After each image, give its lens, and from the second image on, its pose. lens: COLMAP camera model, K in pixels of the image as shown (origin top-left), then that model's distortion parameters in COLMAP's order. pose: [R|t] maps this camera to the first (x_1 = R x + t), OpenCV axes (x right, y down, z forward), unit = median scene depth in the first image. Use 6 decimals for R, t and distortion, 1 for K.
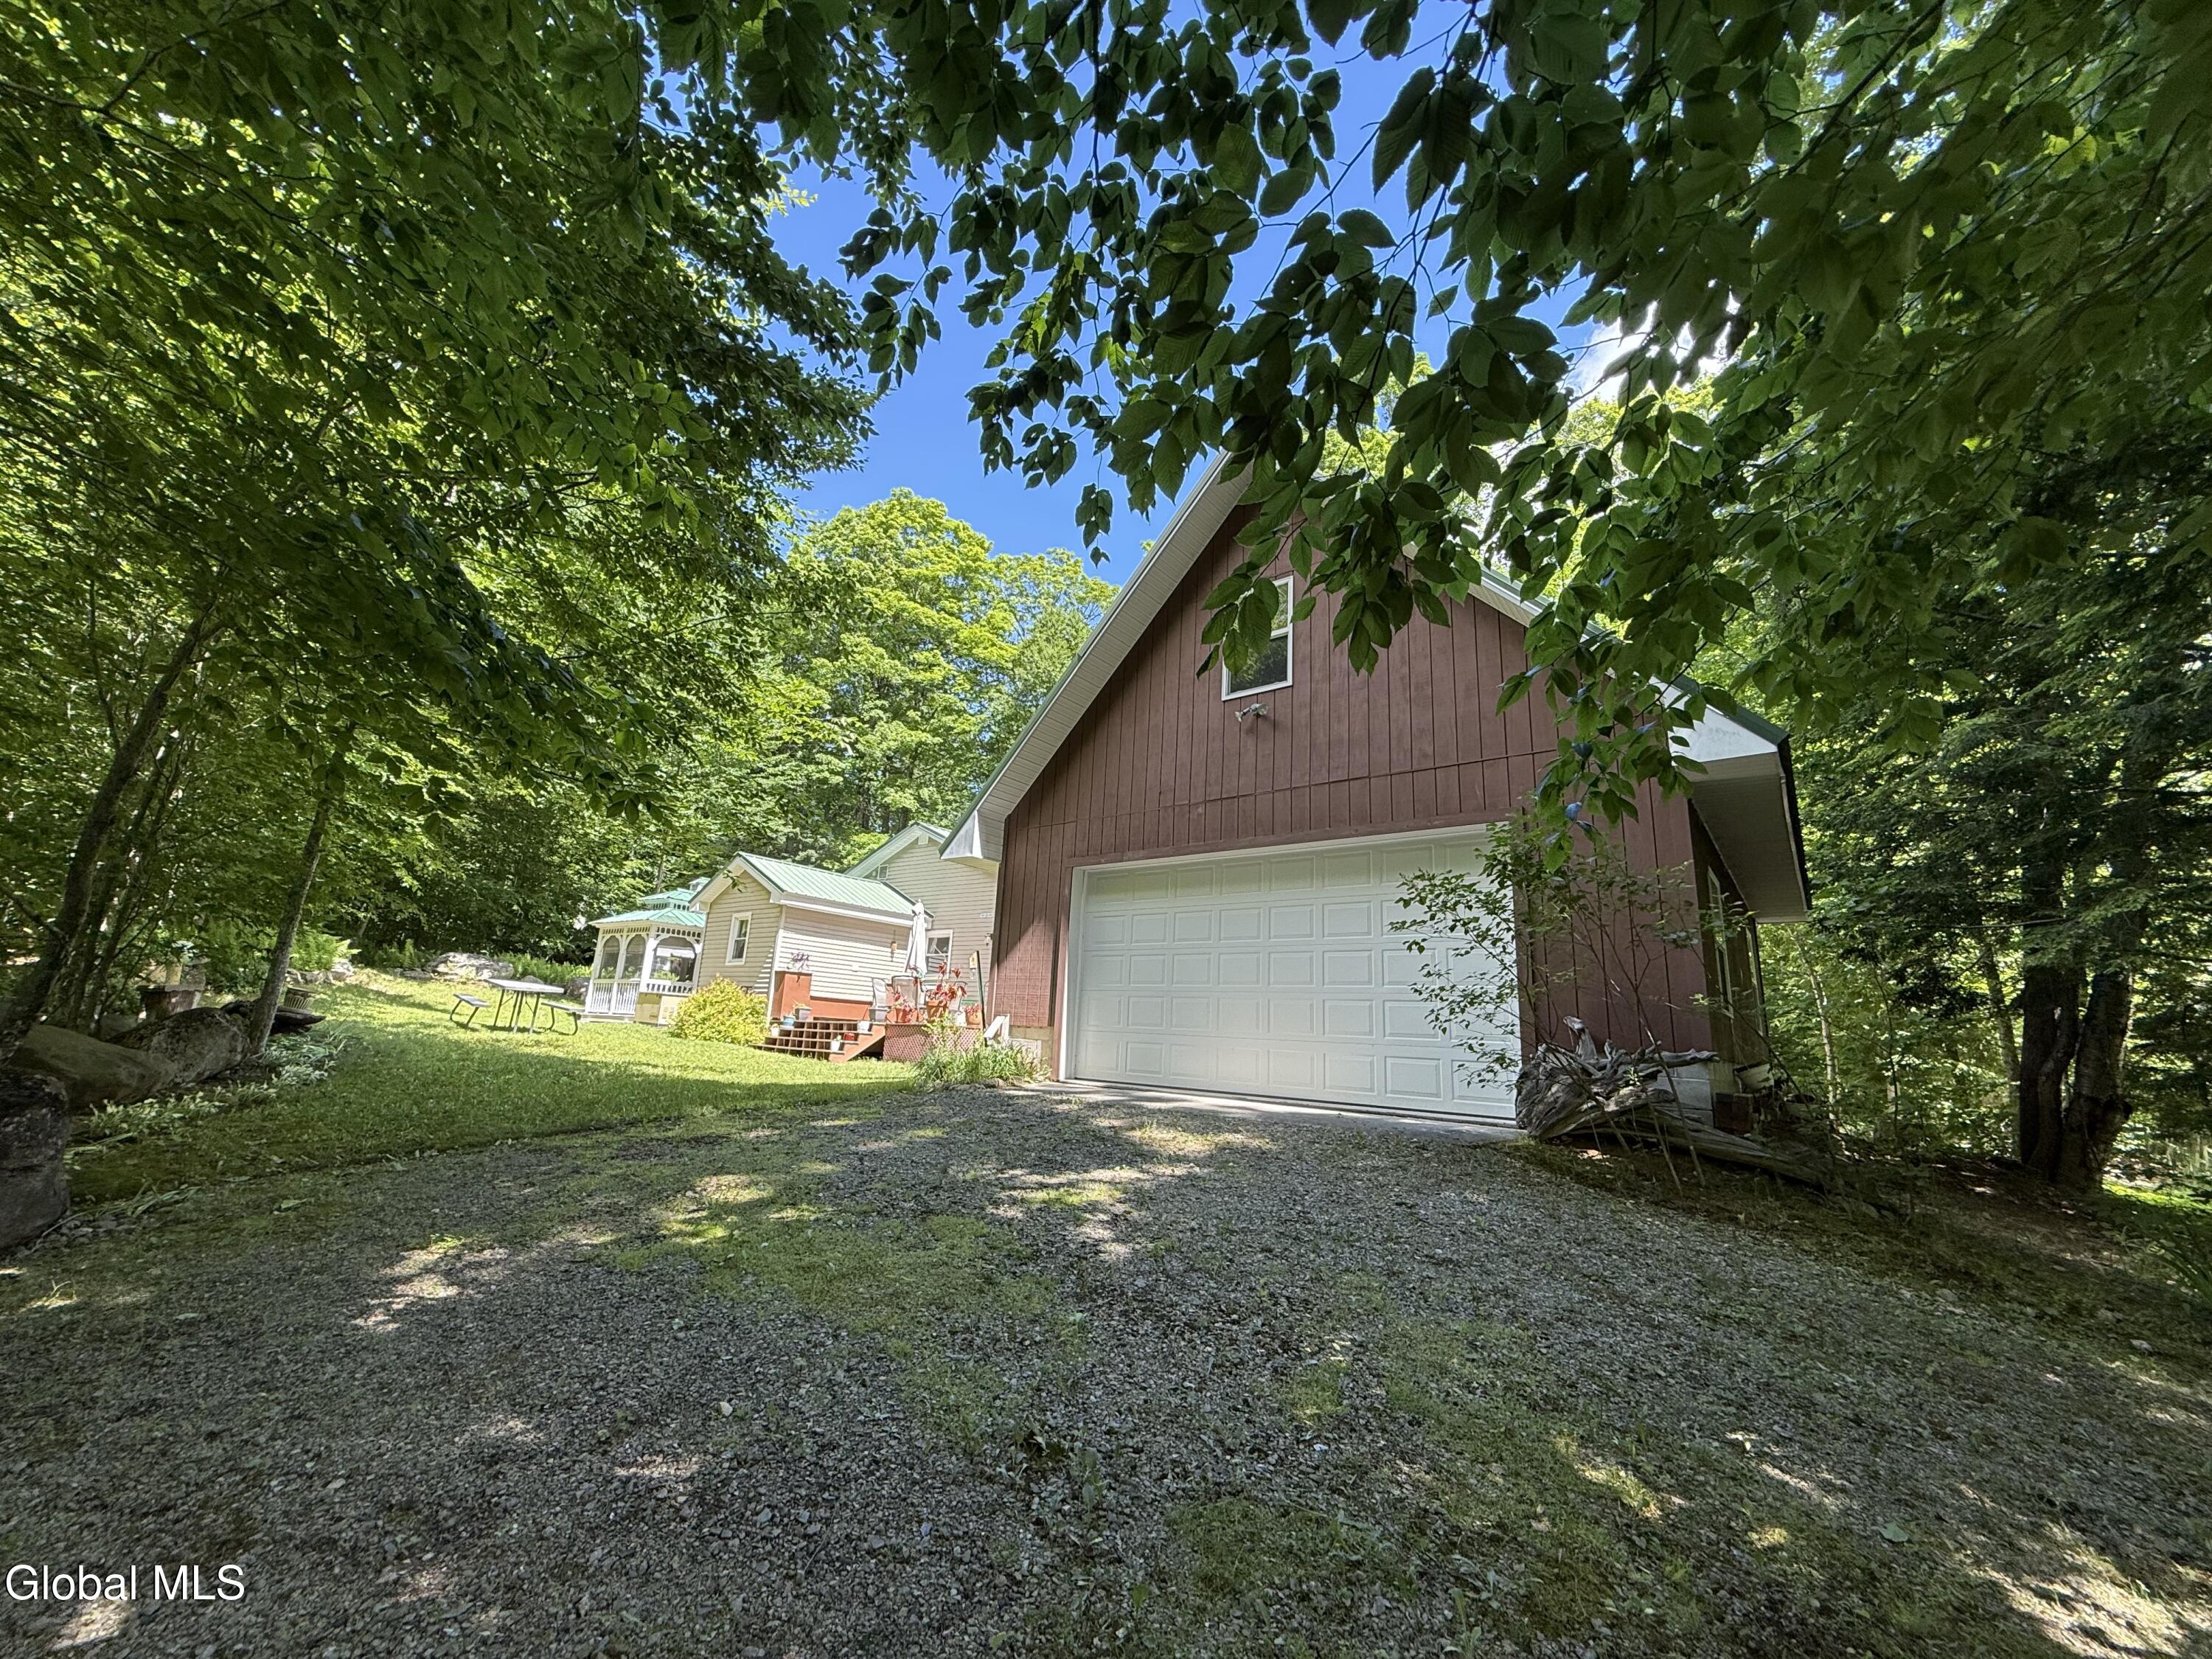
lens RADIAL K [[871.3, 0, 1103.4], [0, 871.3, 825.5], [0, 0, 1]] dist [0.015060, -0.006505]
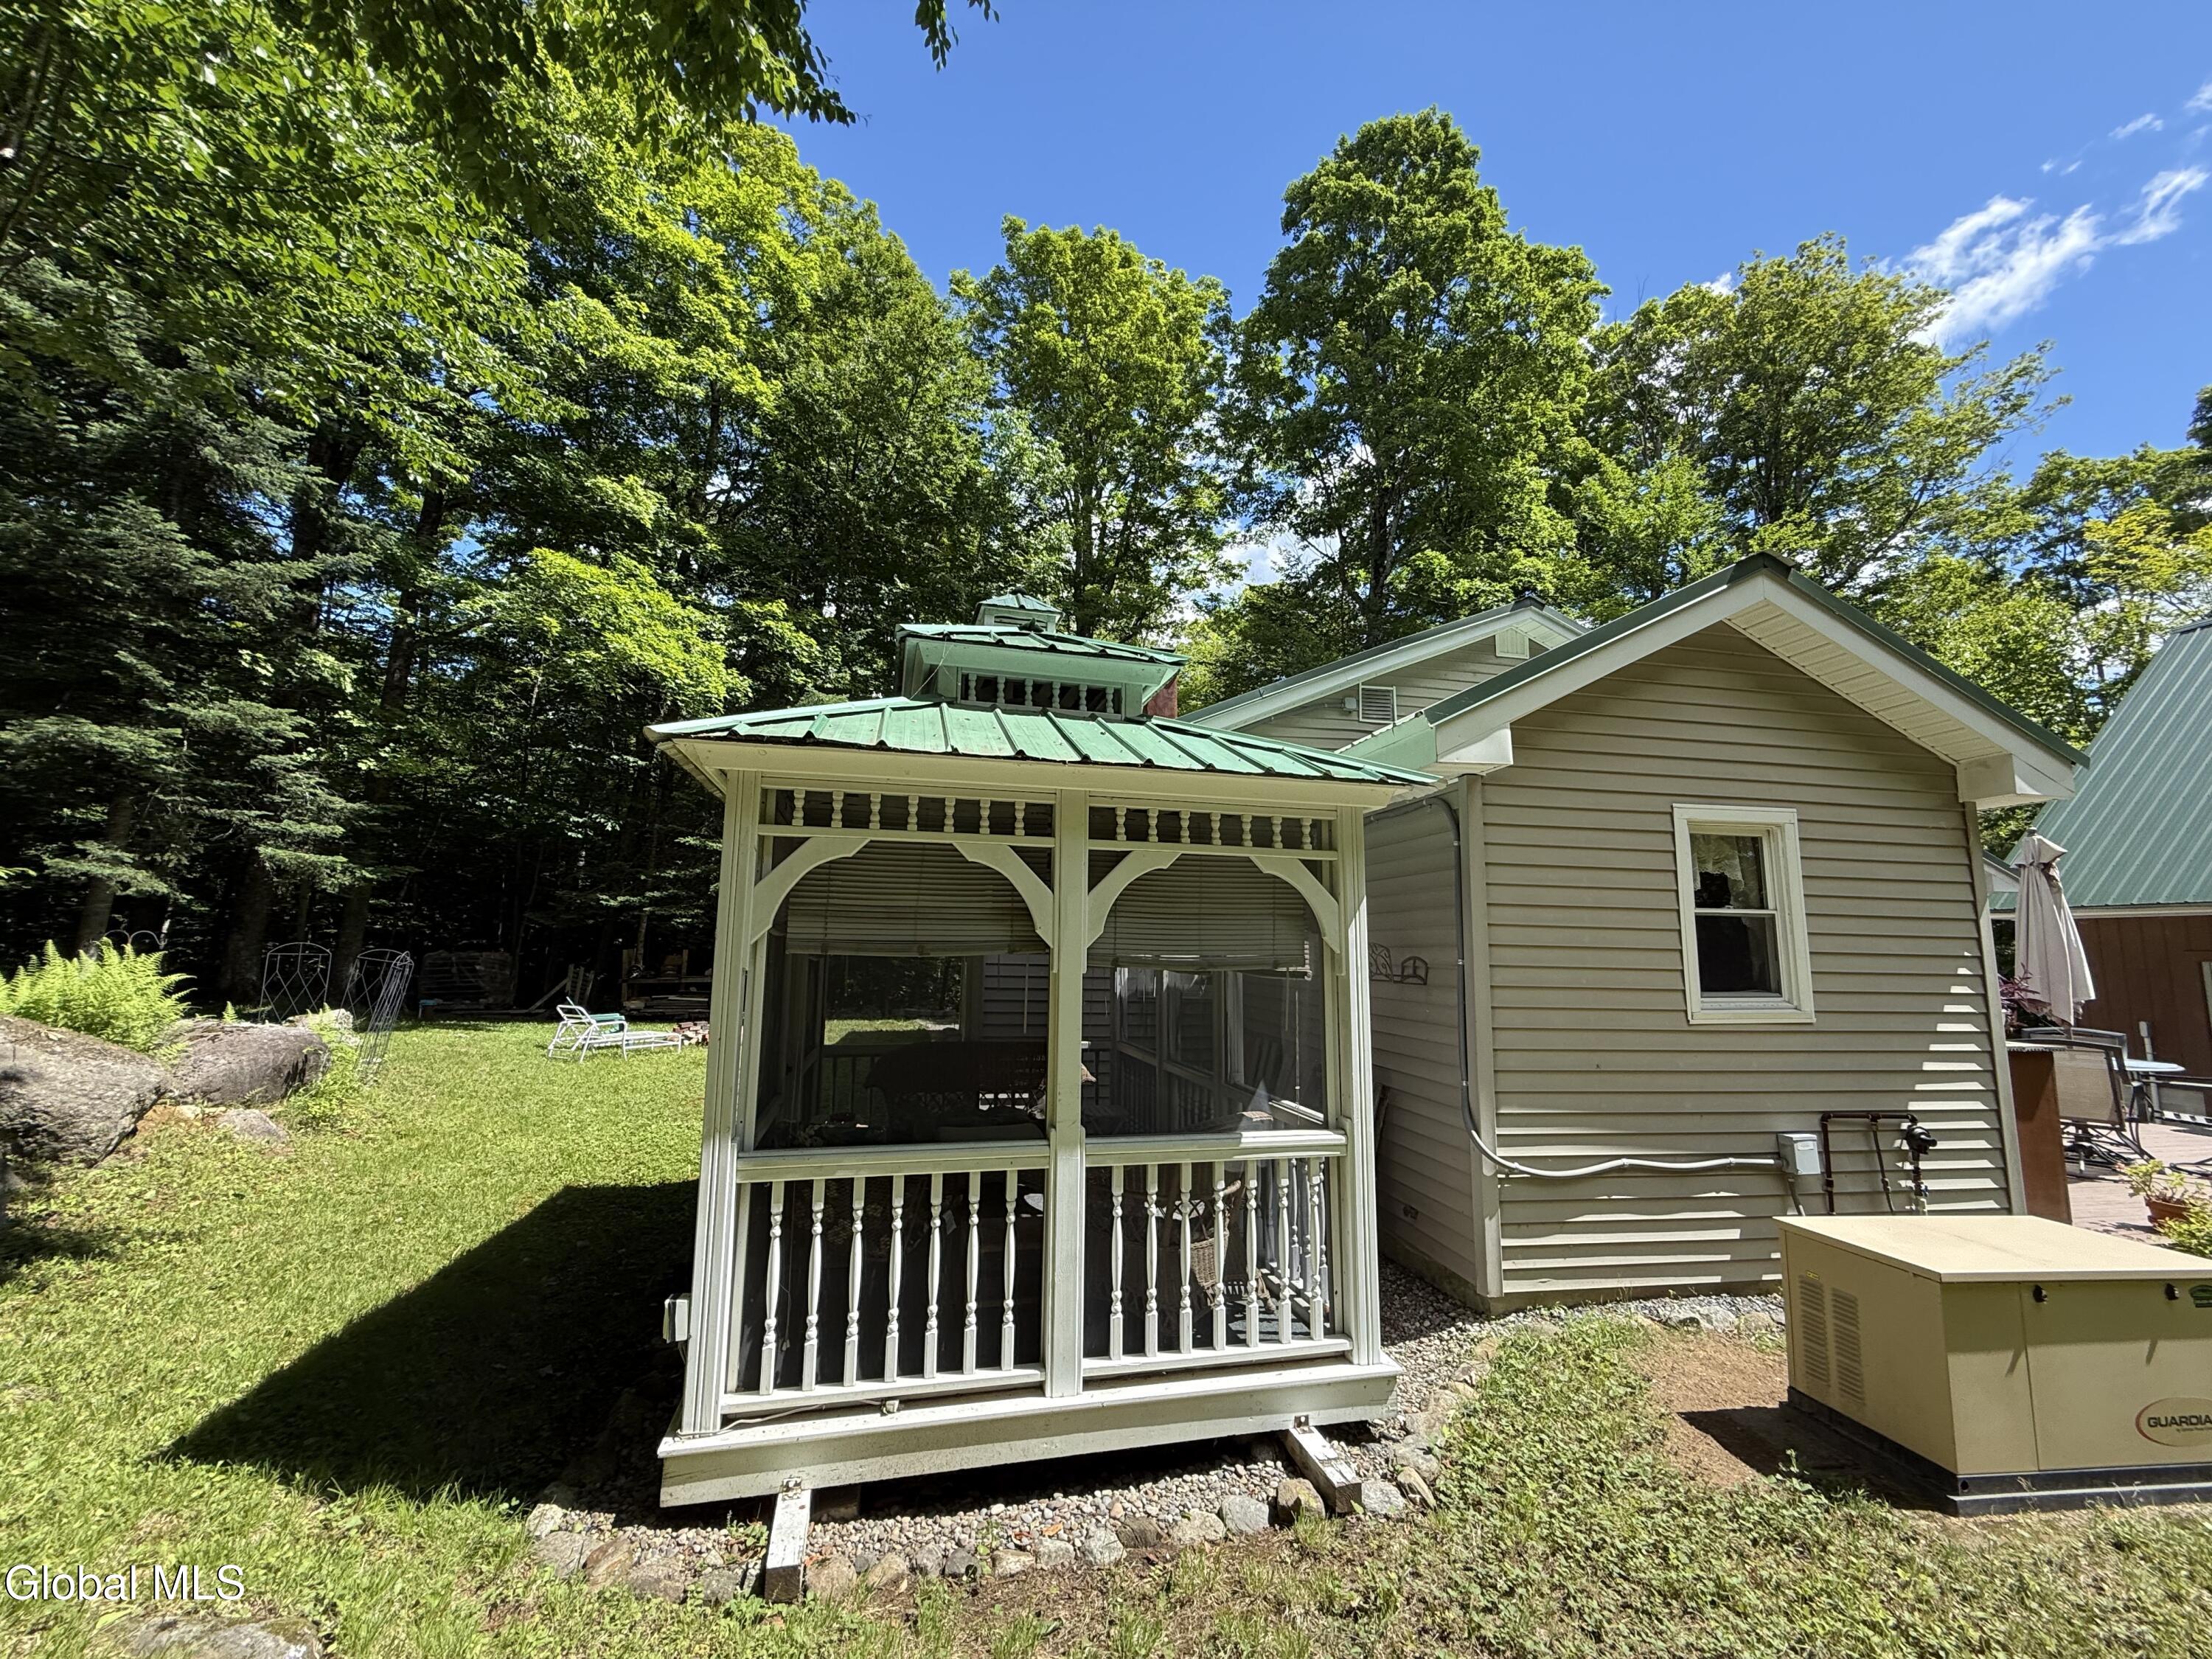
lens RADIAL K [[880.2, 0, 1104.5], [0, 880.2, 830.5], [0, 0, 1]] dist [0.000071, 0.000247]
pose [[0.661473, 0.057585, 0.747755, -0.887672], [-0.160255, 0.984872, 0.065918, 0.149158], [-0.732647, -0.163434, 0.660695, 1.208116]]
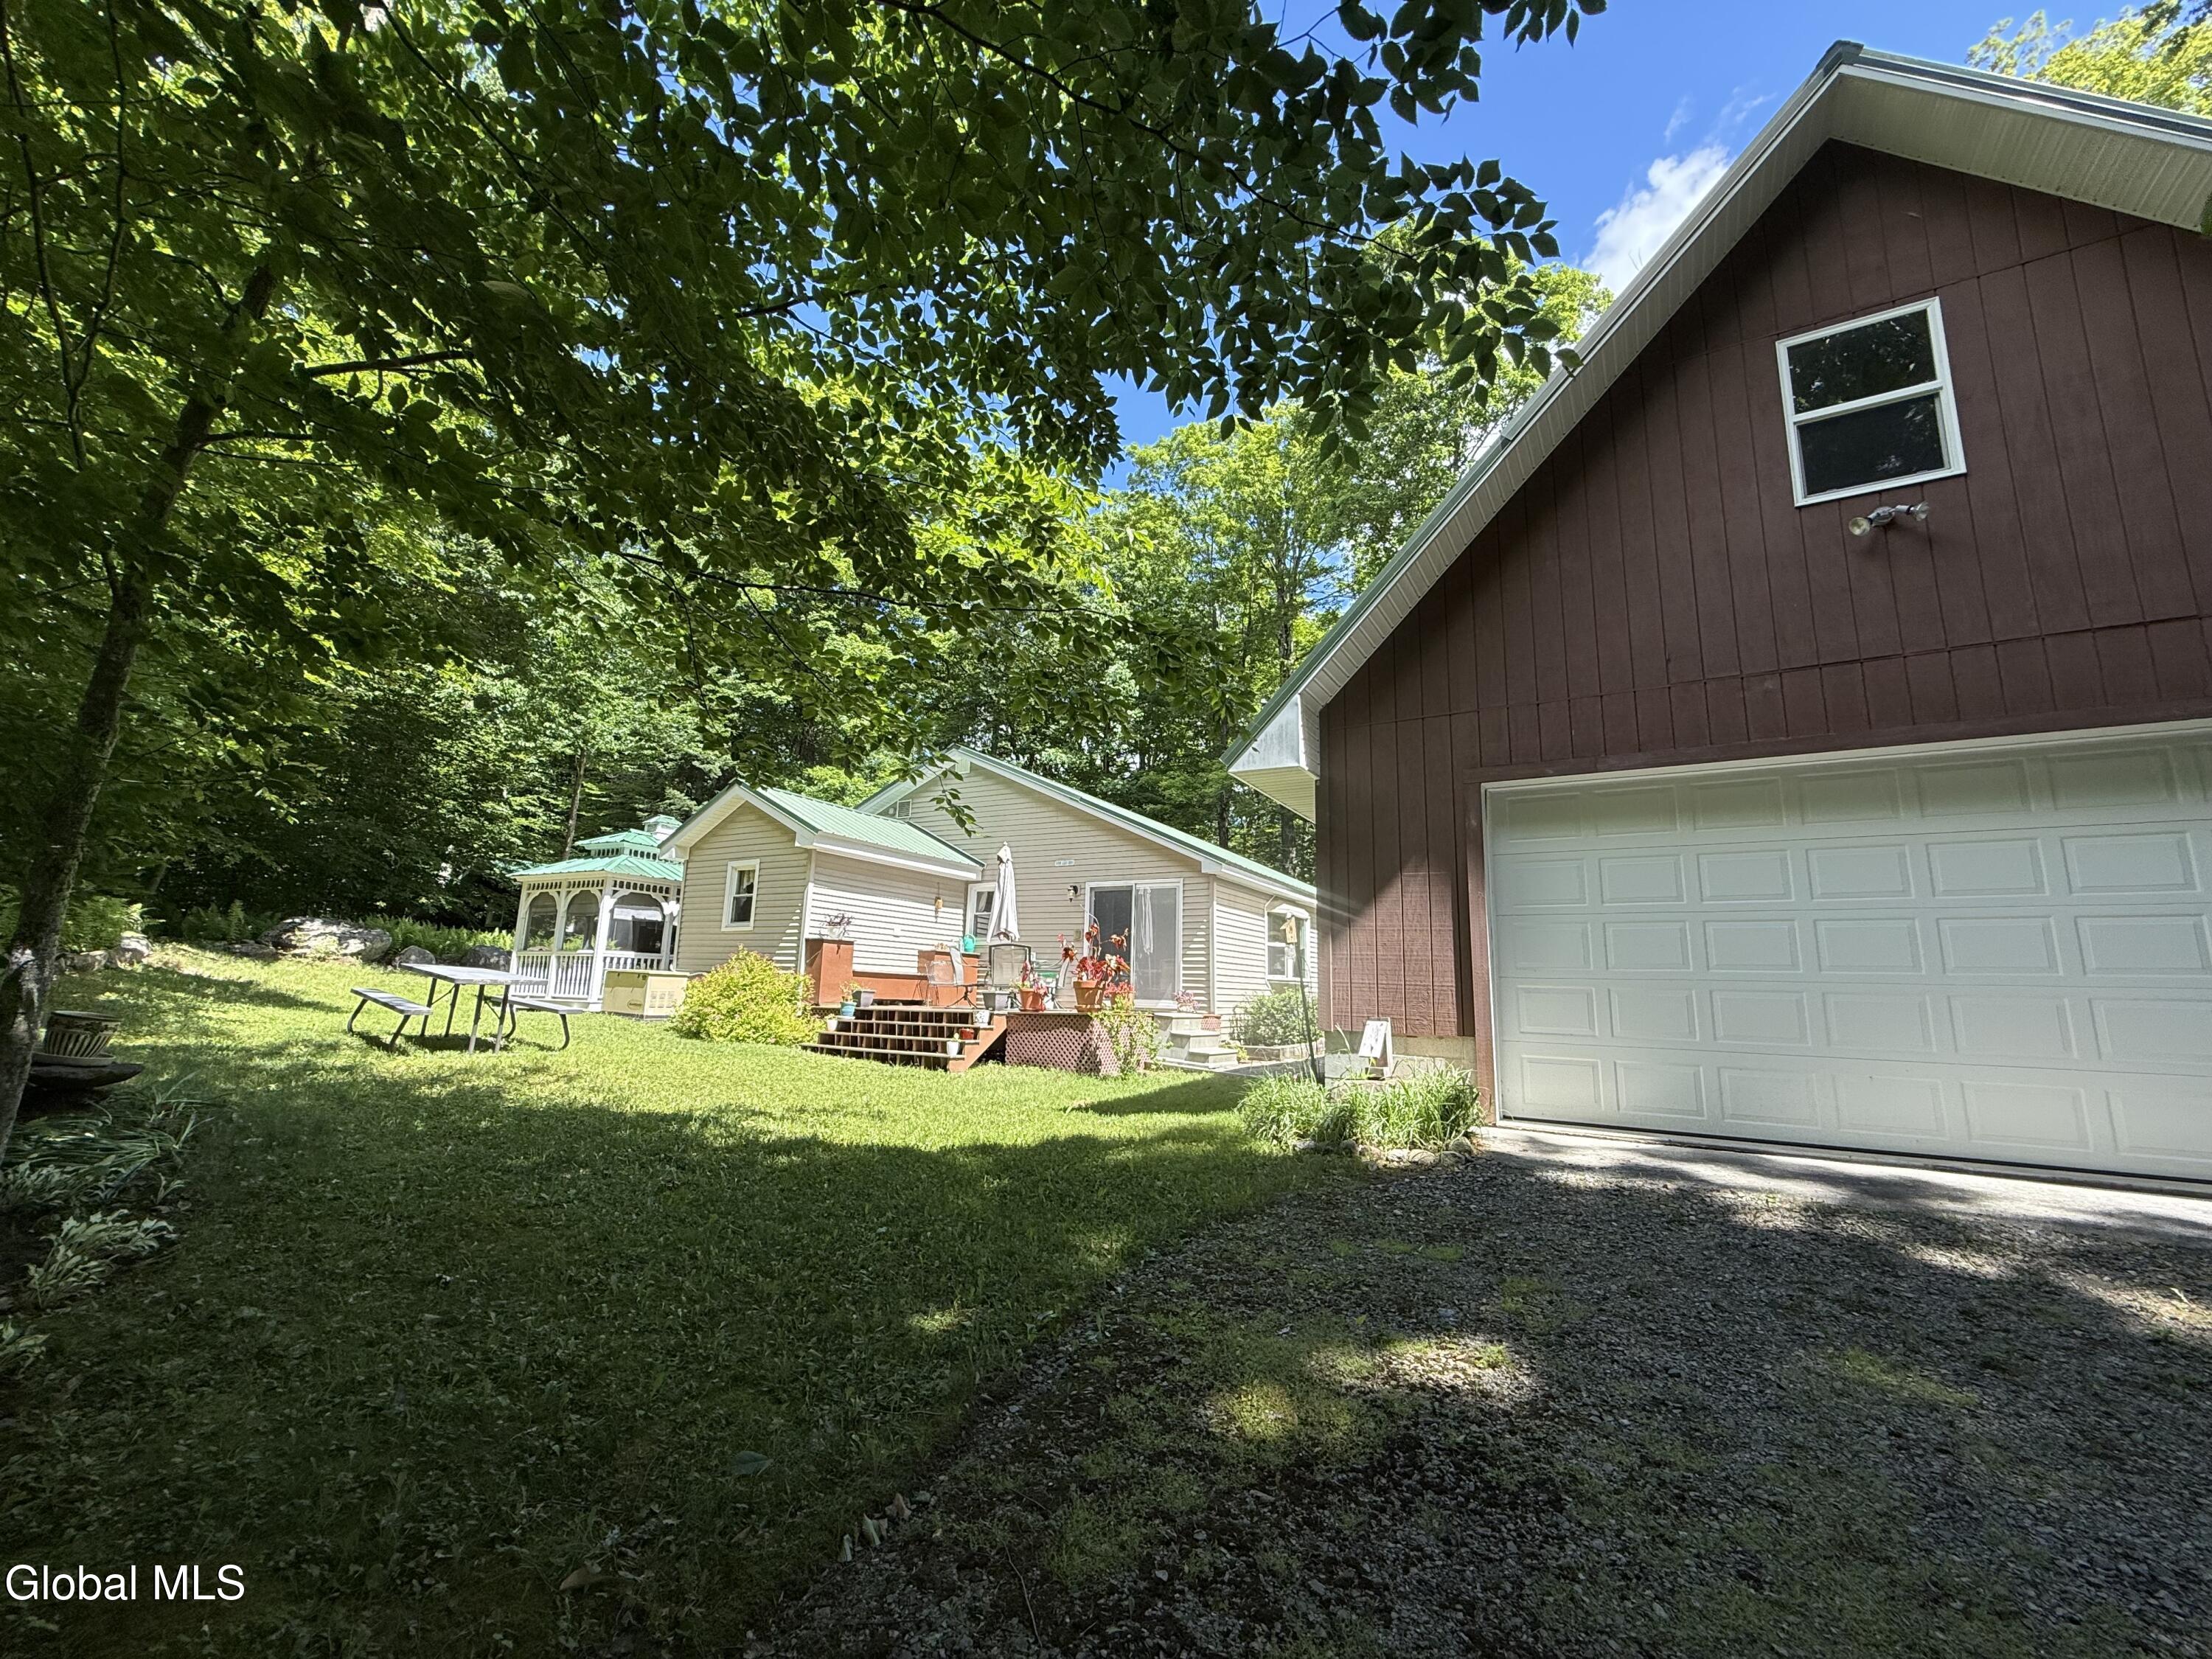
lens RADIAL K [[880.2, 0, 1104.5], [0, 880.2, 830.5], [0, 0, 1]] dist [0.000071, 0.000247]
pose [[0.990400, -0.000327, 0.138232, -0.268758], [-0.008666, 0.997883, 0.064451, 0.030491], [-0.137961, -0.065030, 0.988301, 0.282217]]
